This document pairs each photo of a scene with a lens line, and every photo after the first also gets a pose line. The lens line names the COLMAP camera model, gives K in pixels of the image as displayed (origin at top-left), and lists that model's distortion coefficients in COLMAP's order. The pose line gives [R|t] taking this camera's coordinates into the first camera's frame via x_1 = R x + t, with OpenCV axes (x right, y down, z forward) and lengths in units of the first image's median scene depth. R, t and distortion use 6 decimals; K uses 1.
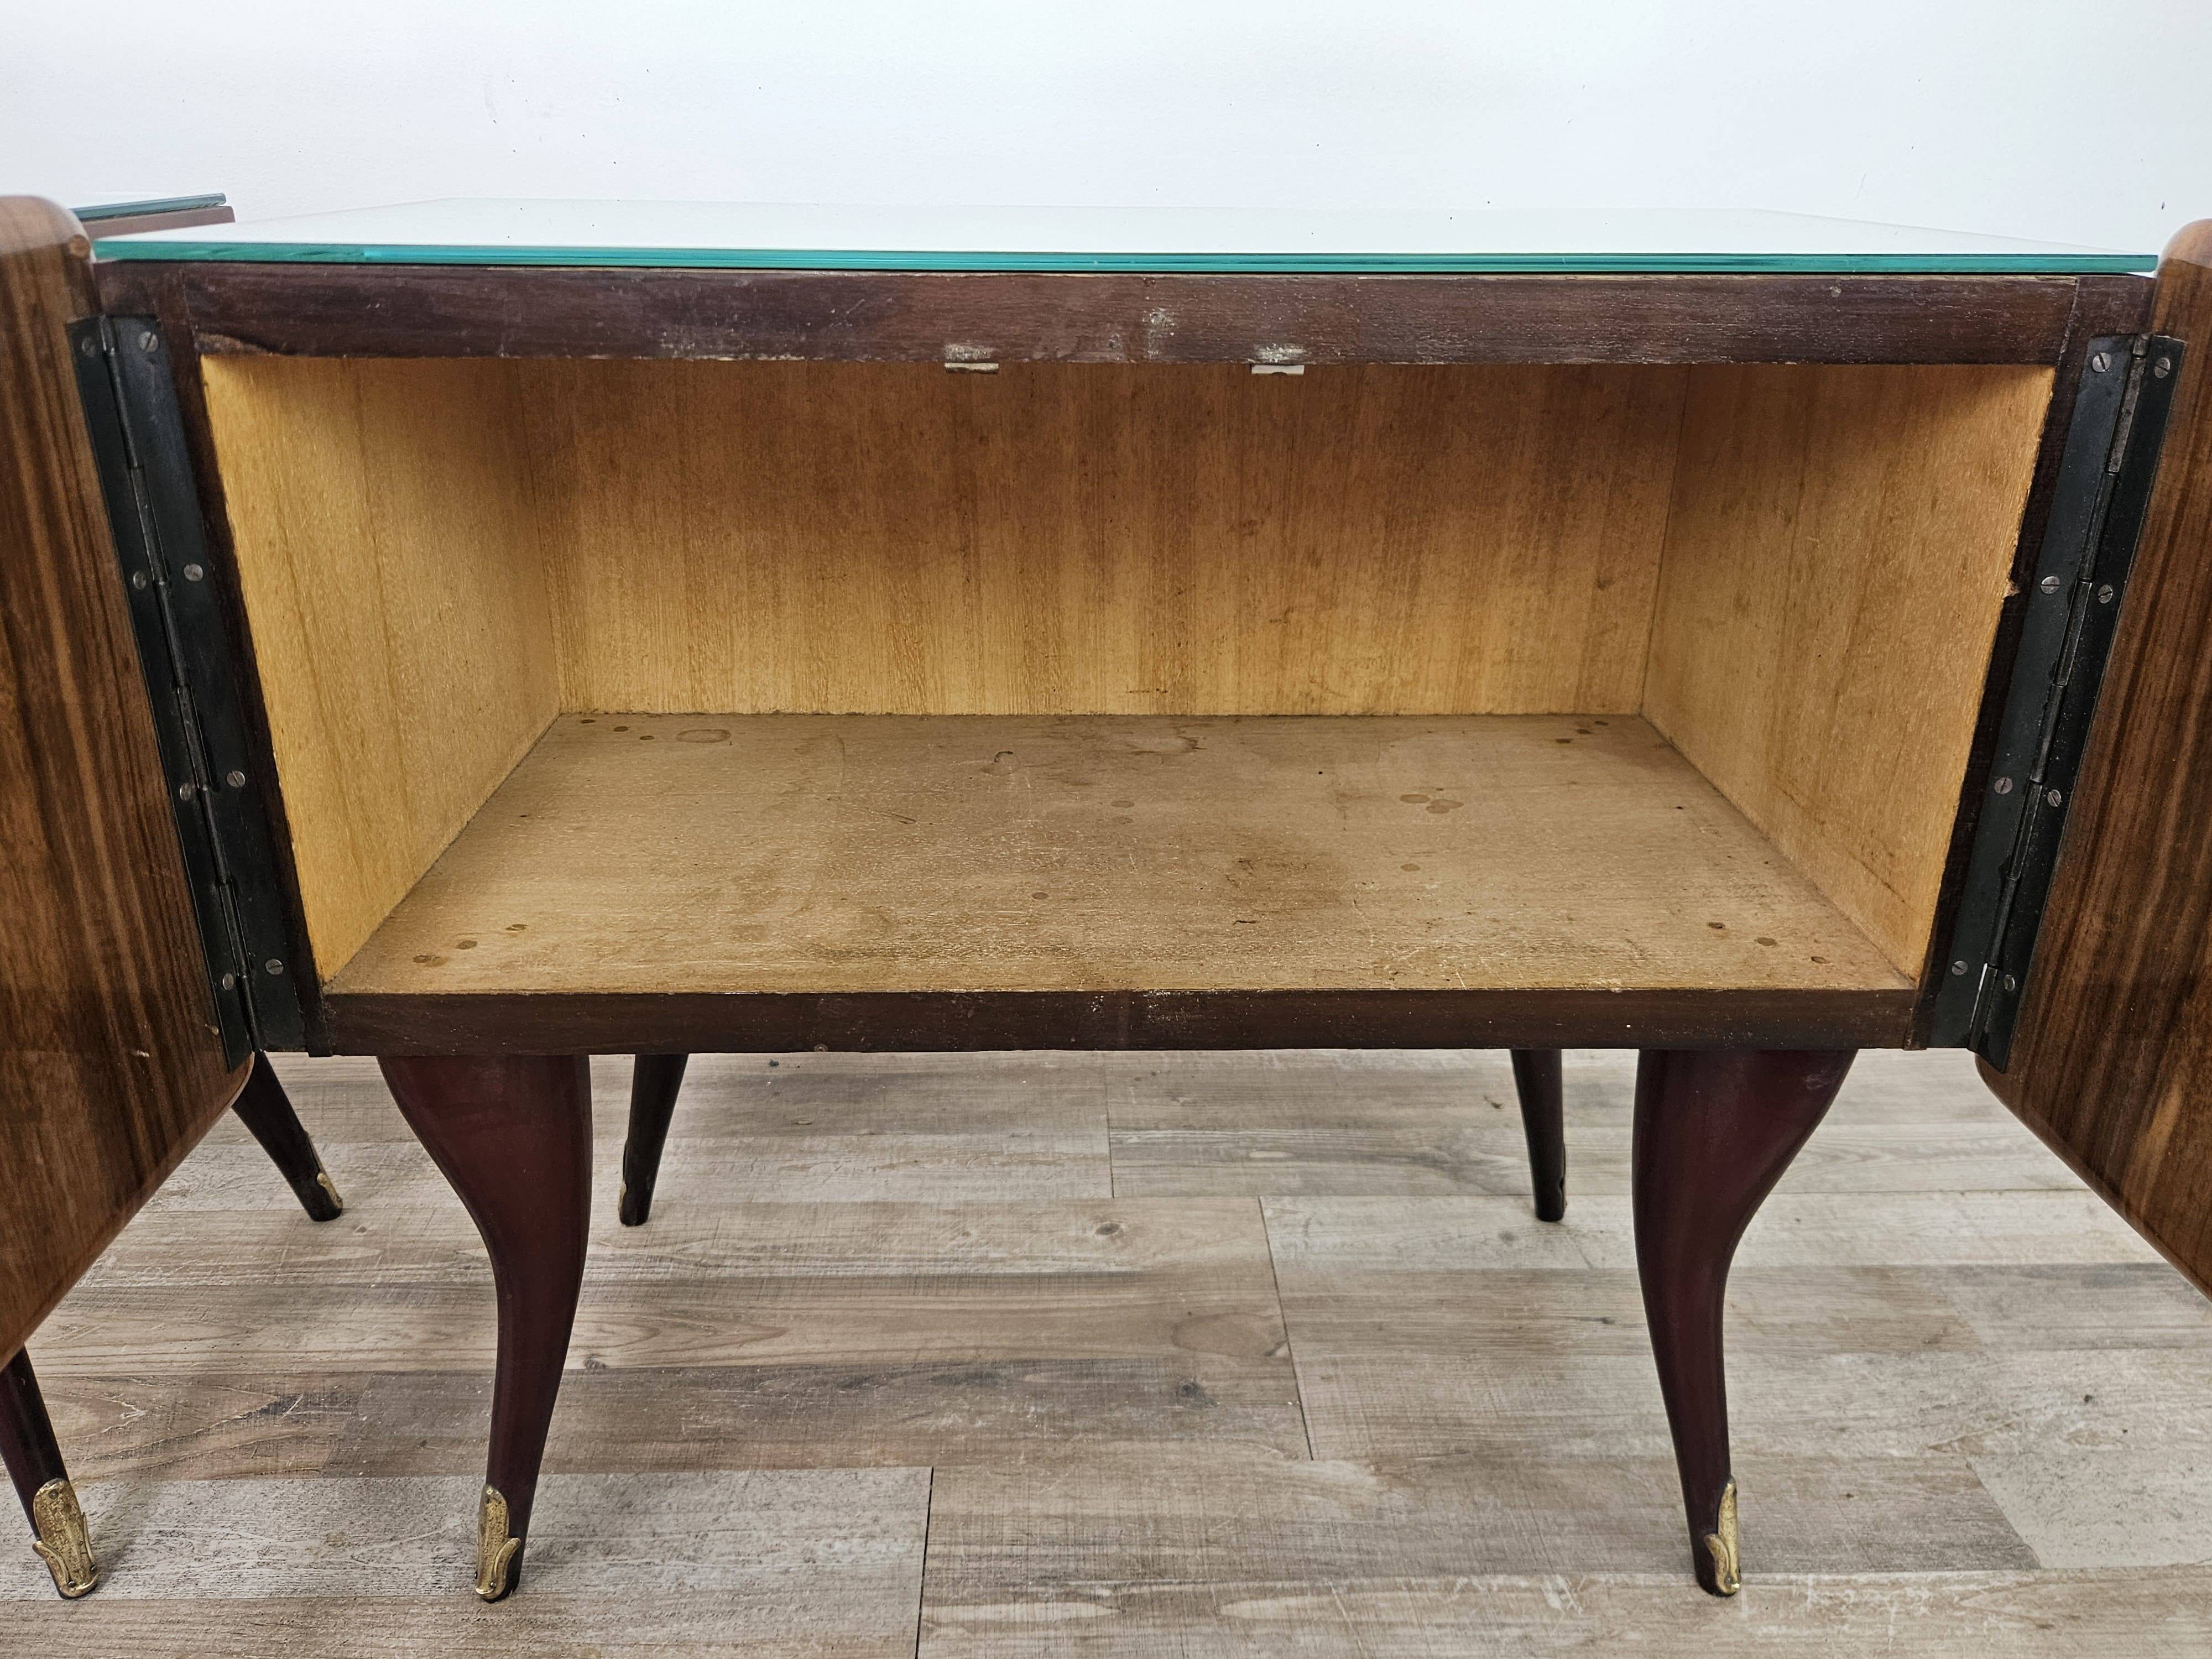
lens RADIAL K [[1643.2, 0, 1101.2], [0, 1643.2, 815.8], [0, 0, 1]] dist [0.062553, -0.062914]
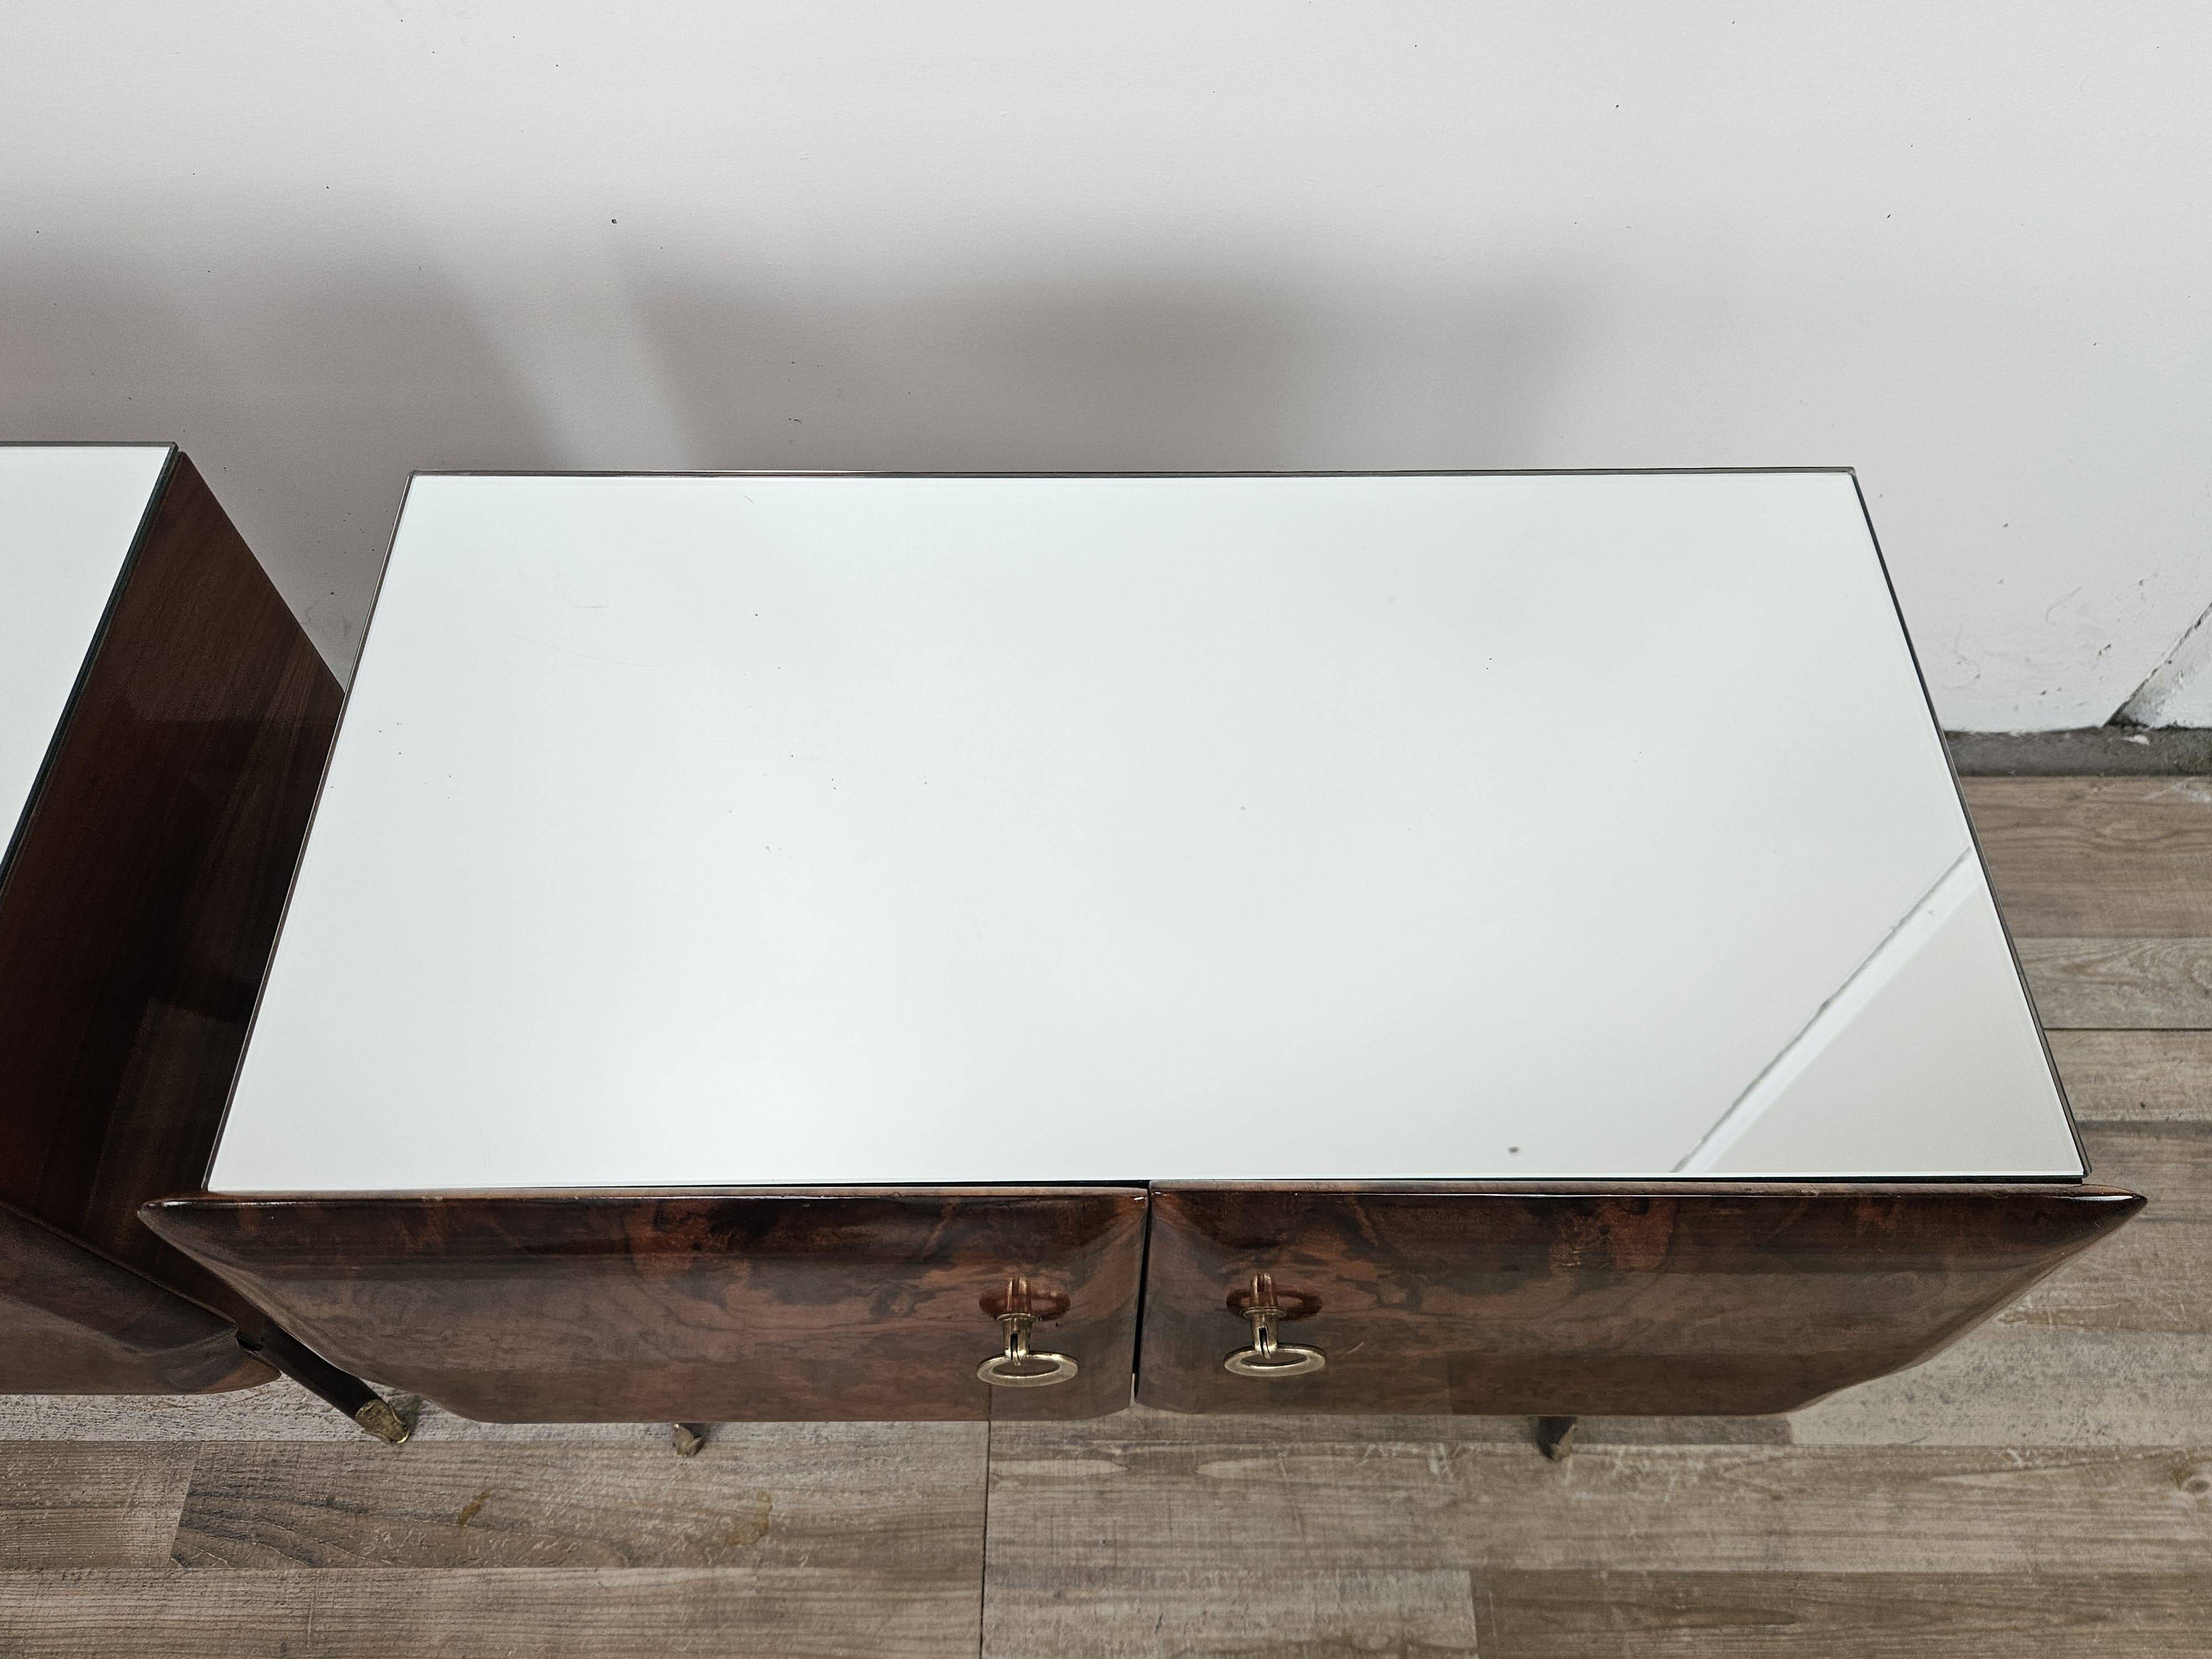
lens RADIAL K [[1643.2, 0, 1116.3], [0, 1643.2, 803.3], [0, 0, 1]] dist [0.062553, -0.062914]
pose [[0.999564, 0.024571, -0.016371, 0.010092], [-0.010527, 0.814621, 0.579899, -0.746162], [0.027585, -0.579473, 0.814524, 0.156854]]
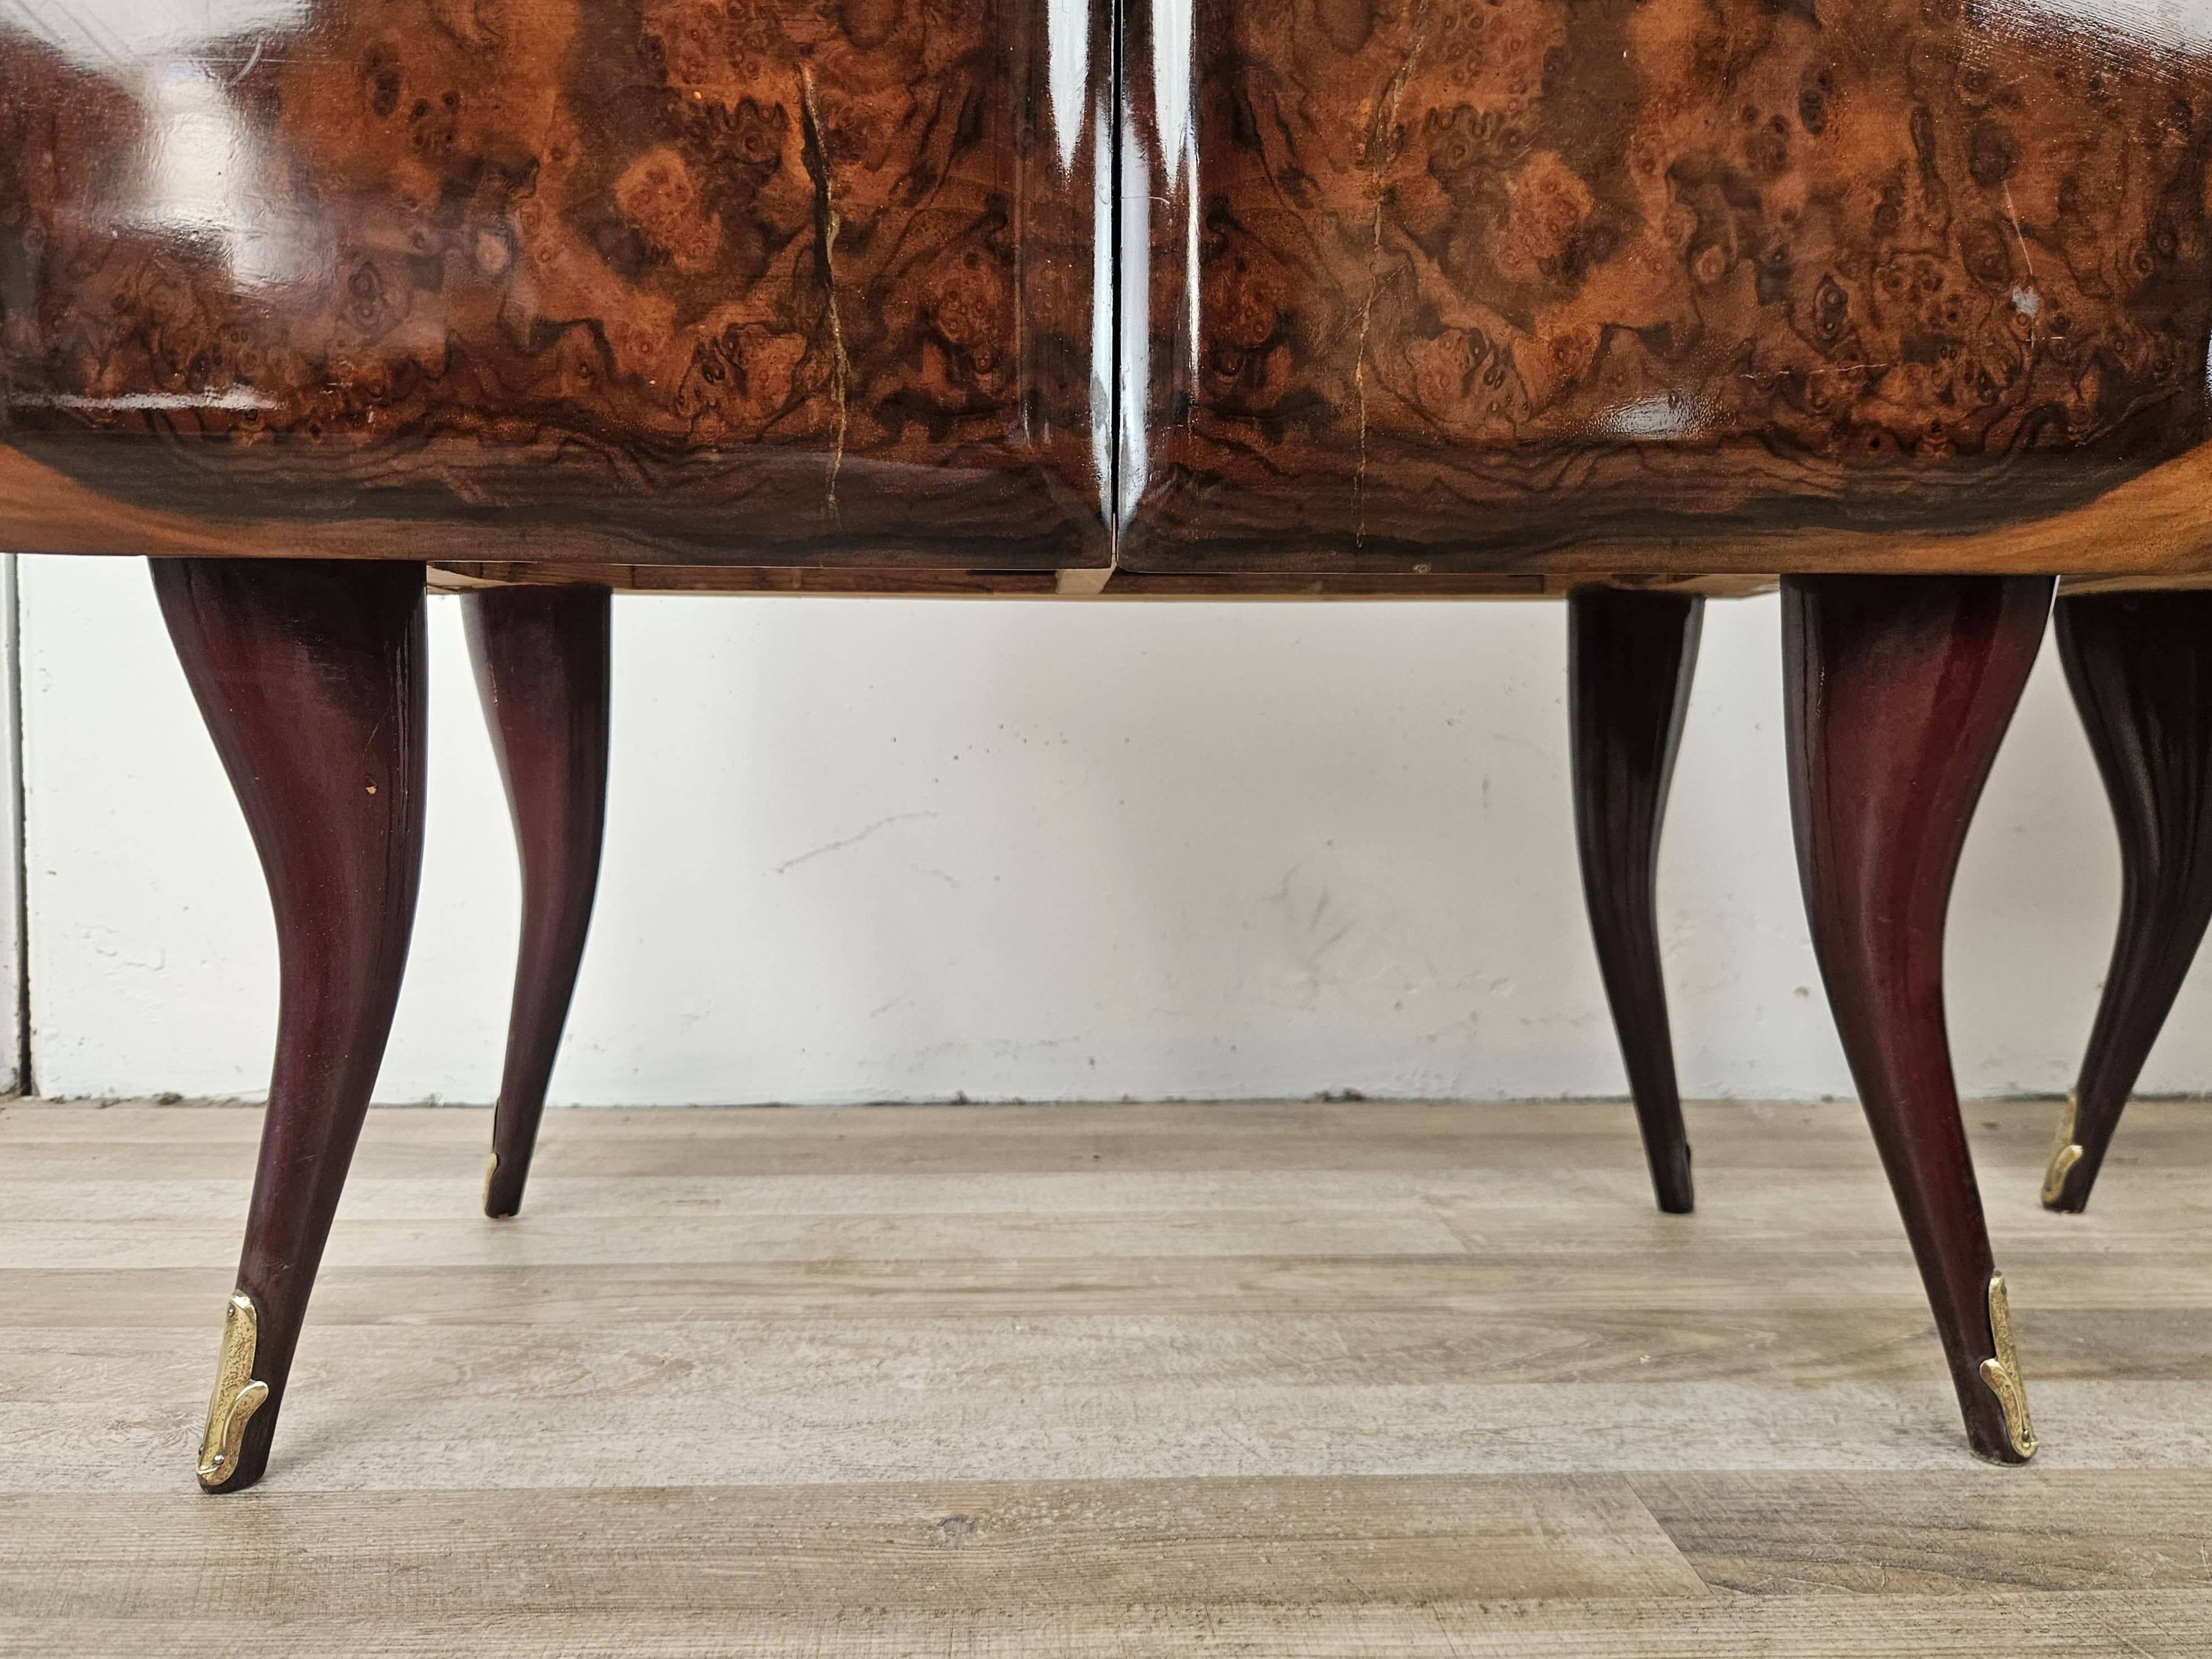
lens RADIAL K [[1654.6, 0, 1090.3], [0, 1654.6, 823.8], [0, 0, 1]] dist [0.052456, -0.055159]
pose [[0.999950, -0.008098, -0.005944, -0.914995], [0.005564, 0.939151, -0.343459, 0.419465], [0.008363, 0.343408, 0.939149, 0.234453]]
